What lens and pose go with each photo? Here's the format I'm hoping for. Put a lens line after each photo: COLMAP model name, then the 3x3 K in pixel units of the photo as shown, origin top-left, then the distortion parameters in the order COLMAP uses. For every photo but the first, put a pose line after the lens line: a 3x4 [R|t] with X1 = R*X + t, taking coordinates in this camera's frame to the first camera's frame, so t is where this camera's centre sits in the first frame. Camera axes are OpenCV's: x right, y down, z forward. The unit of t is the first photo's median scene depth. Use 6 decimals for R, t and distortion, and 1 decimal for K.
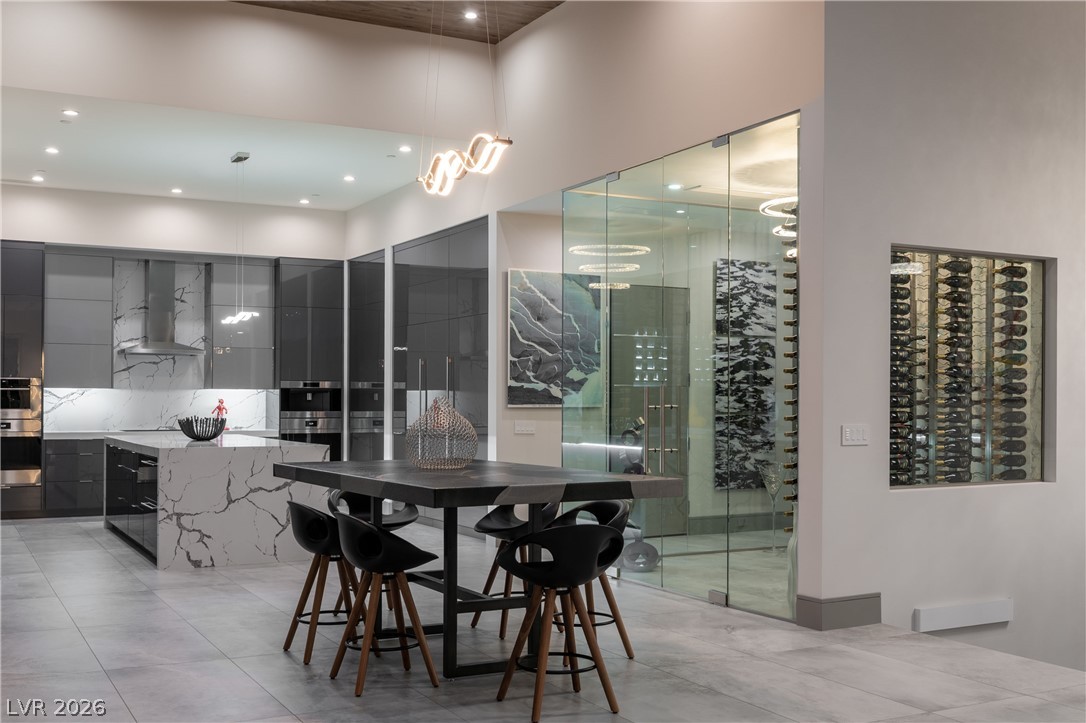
lens RADIAL K [[1122.4, 0, 565.5], [0, 1122.4, 394.5], [0, 0, 1]] dist [0.022438, 0.000000]
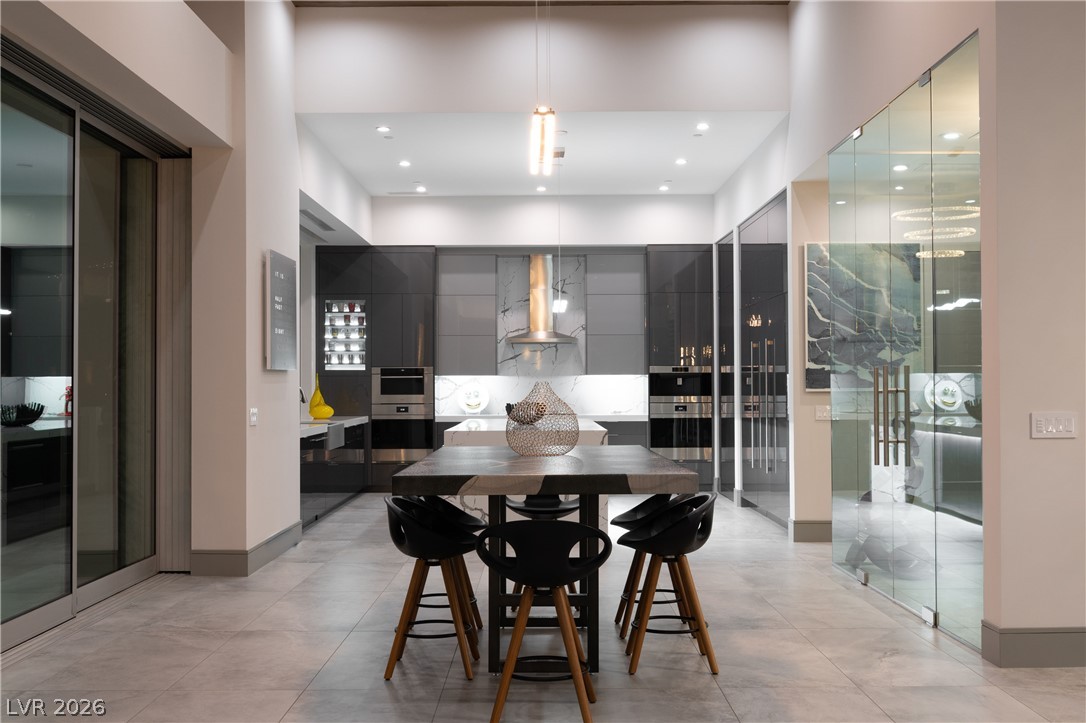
lens RADIAL K [[1122.4, 0, 544.1], [0, 1122.4, 362.9], [0, 0, 1]] dist [0.022438, 0.000000]
pose [[0.893139, -0.015240, -0.449523, 0.158794], [0.008745, 0.999825, -0.016522, 0.001114], [0.449696, 0.010825, 0.893116, 0.066695]]
